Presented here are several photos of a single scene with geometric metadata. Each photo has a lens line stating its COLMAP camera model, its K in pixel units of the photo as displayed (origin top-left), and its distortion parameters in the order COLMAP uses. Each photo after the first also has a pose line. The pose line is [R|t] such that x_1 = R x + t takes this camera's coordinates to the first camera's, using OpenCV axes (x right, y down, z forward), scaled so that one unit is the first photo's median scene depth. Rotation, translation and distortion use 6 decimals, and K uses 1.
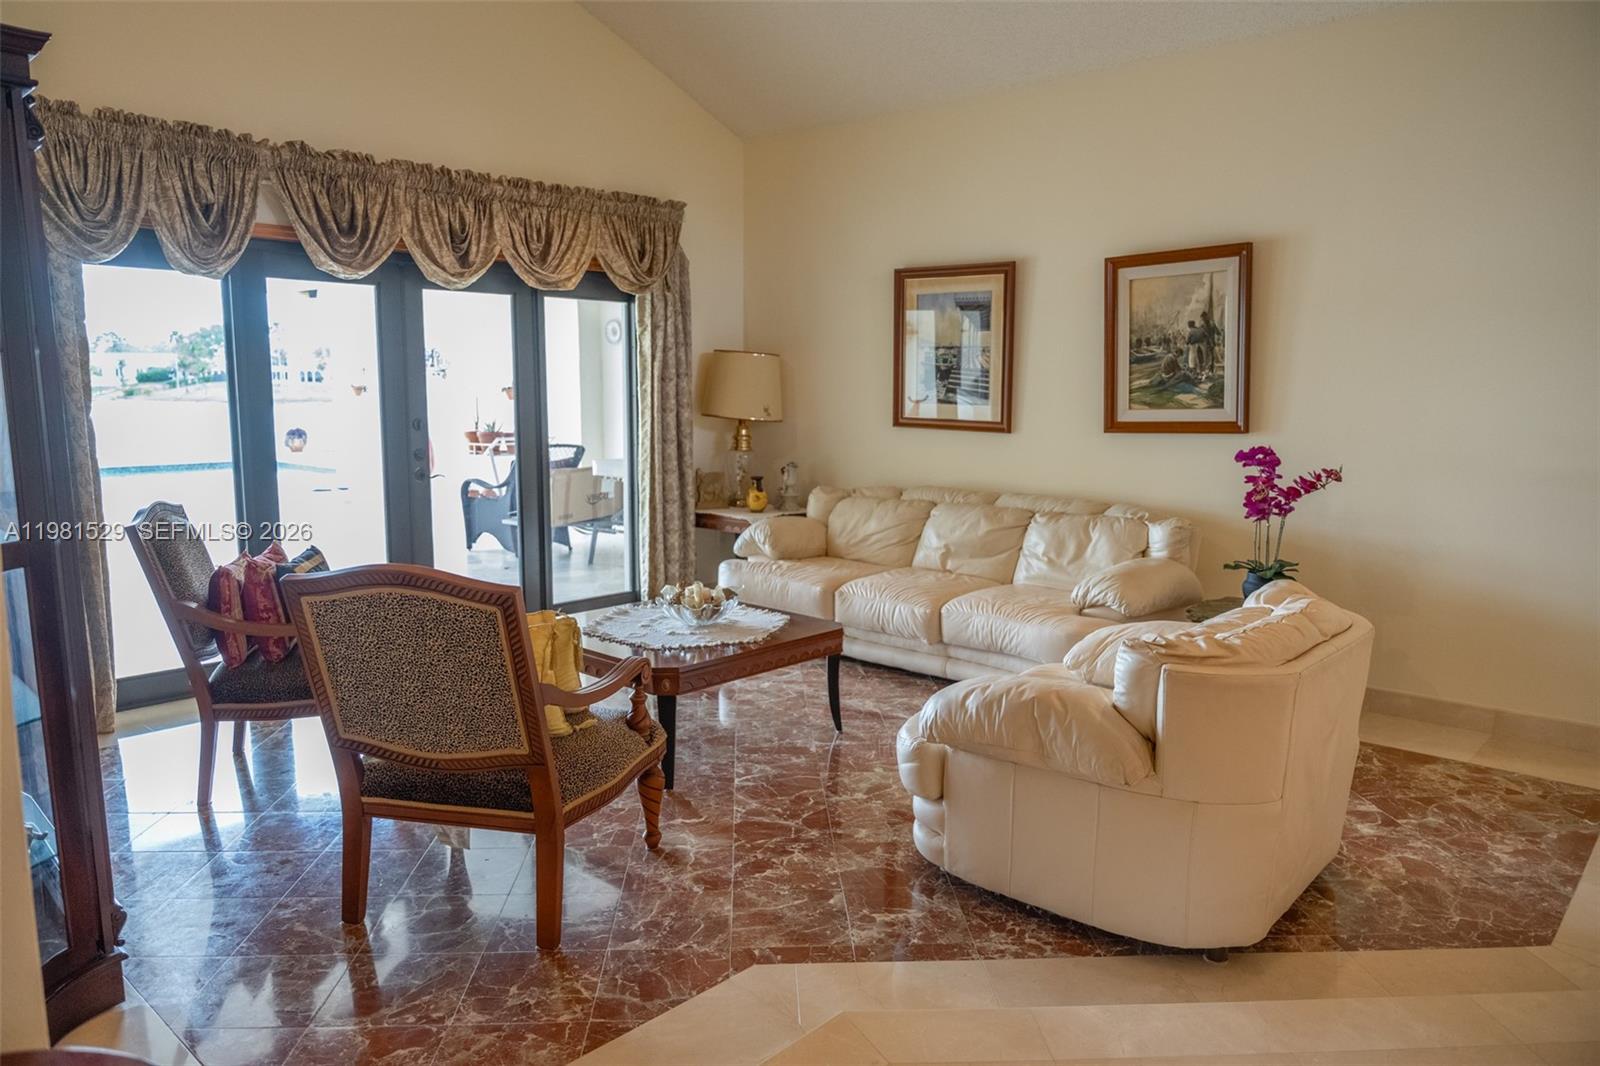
lens RADIAL K [[1091.0, 0, 798.3], [0, 1091.0, 545.2], [0, 0, 1]] dist [-0.009166, -0.000076]
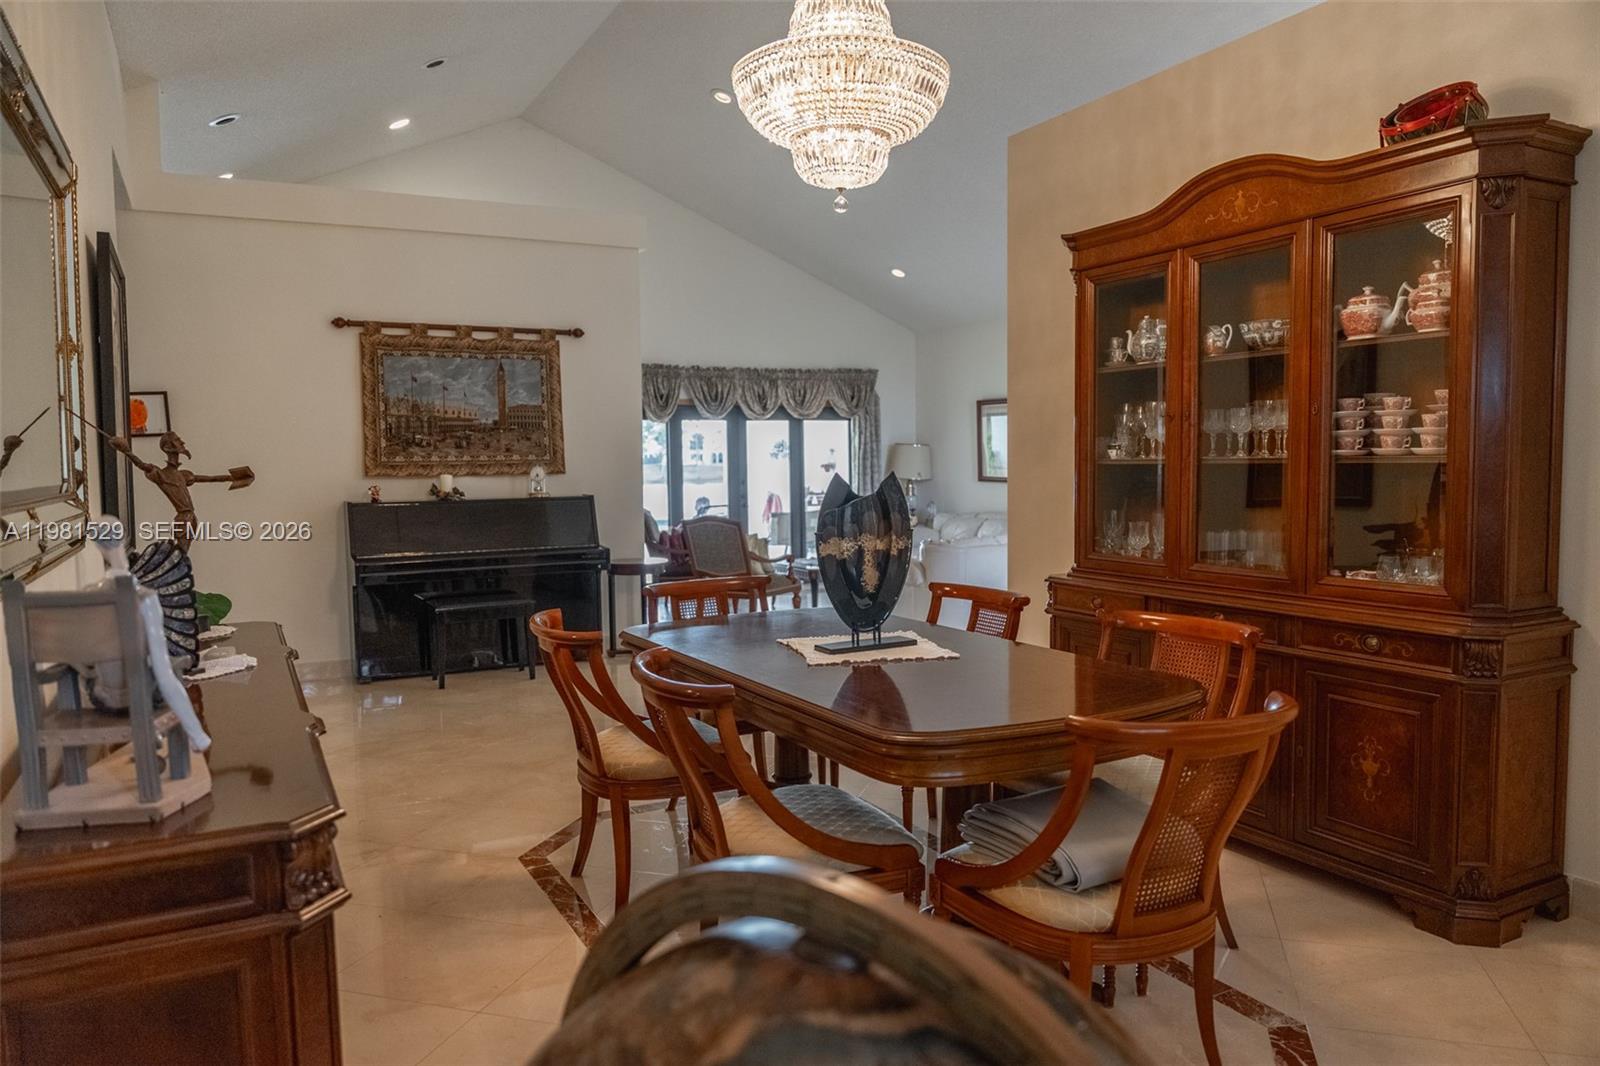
lens RADIAL K [[1080.0, 0, 798.7], [0, 1080.0, 530.7], [0, 0, 1]] dist [0.001912, -0.007434]
pose [[0.942205, 0.005378, -0.334994, 0.478867], [-0.030372, 0.997125, -0.069416, 0.132054], [0.333658, 0.075578, 0.939660, -0.982869]]
